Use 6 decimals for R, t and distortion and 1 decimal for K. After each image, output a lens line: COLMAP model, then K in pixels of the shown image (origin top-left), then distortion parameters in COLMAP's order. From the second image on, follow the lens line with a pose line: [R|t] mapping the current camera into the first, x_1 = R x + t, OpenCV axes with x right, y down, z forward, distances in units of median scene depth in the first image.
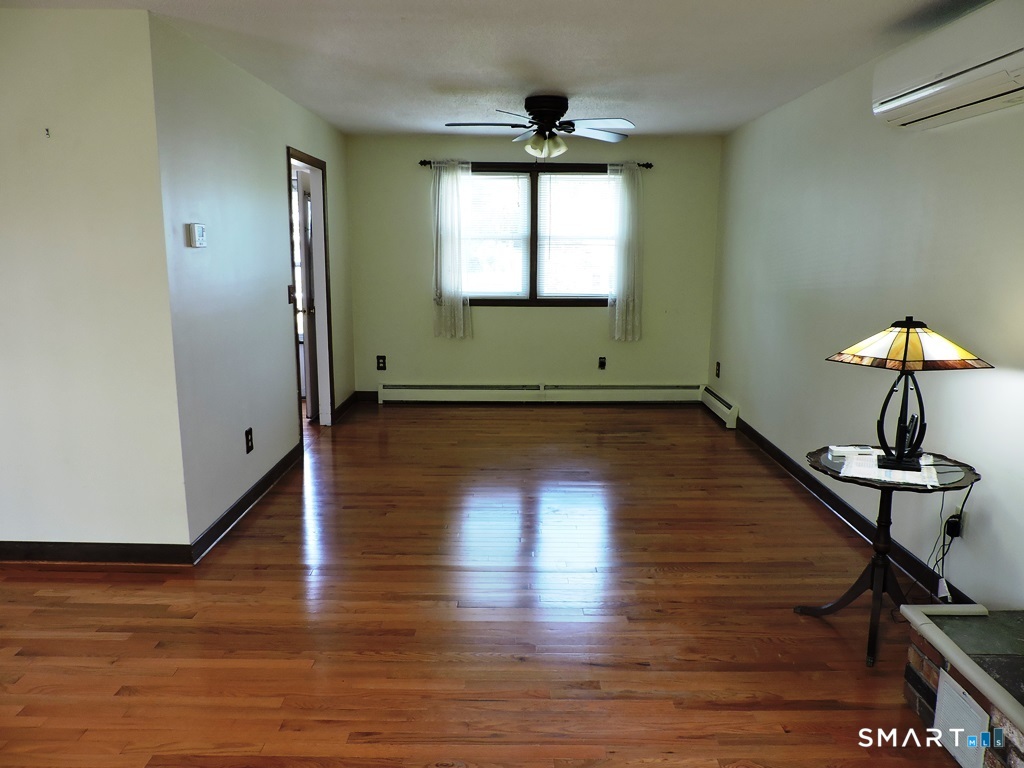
lens RADIAL K [[729.9, 0, 515.6], [0, 729.9, 380.4], [0, 0, 1]] dist [-0.018749, -0.002241]
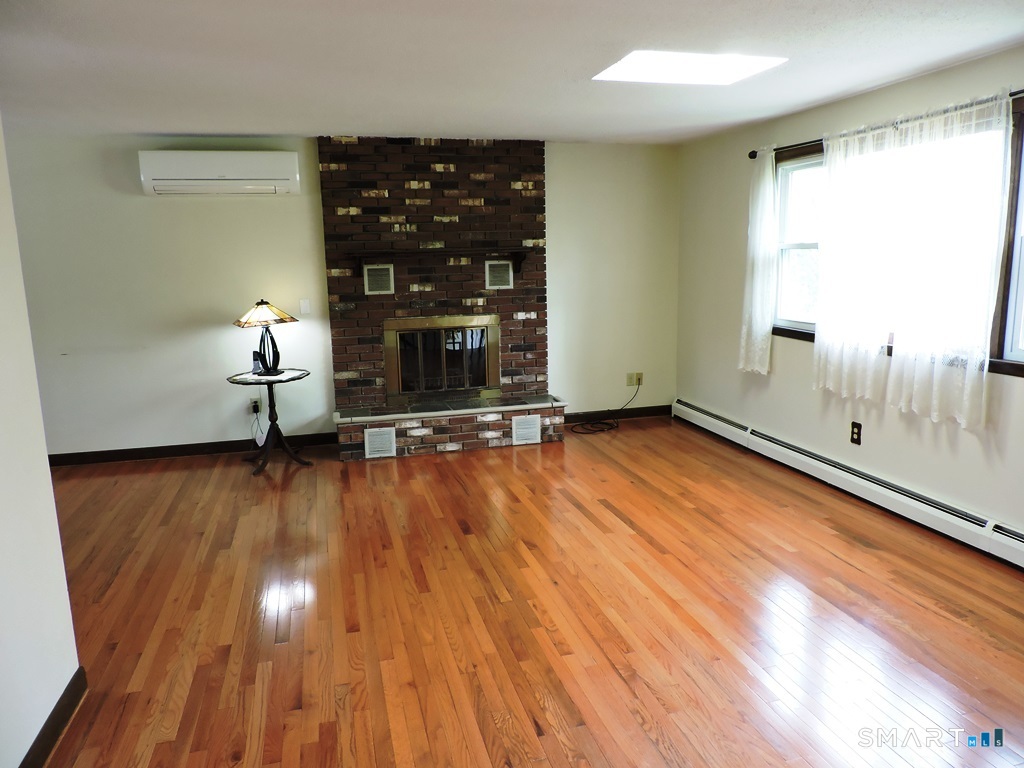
lens RADIAL K [[729.9, 0, 516.3], [0, 729.9, 382.7], [0, 0, 1]] dist [-0.018749, -0.002241]
pose [[-0.265207, -0.167116, 0.949598, -0.659183], [0.196310, 0.954877, 0.222872, -0.074139], [-0.943995, 0.245523, -0.220434, 0.347614]]
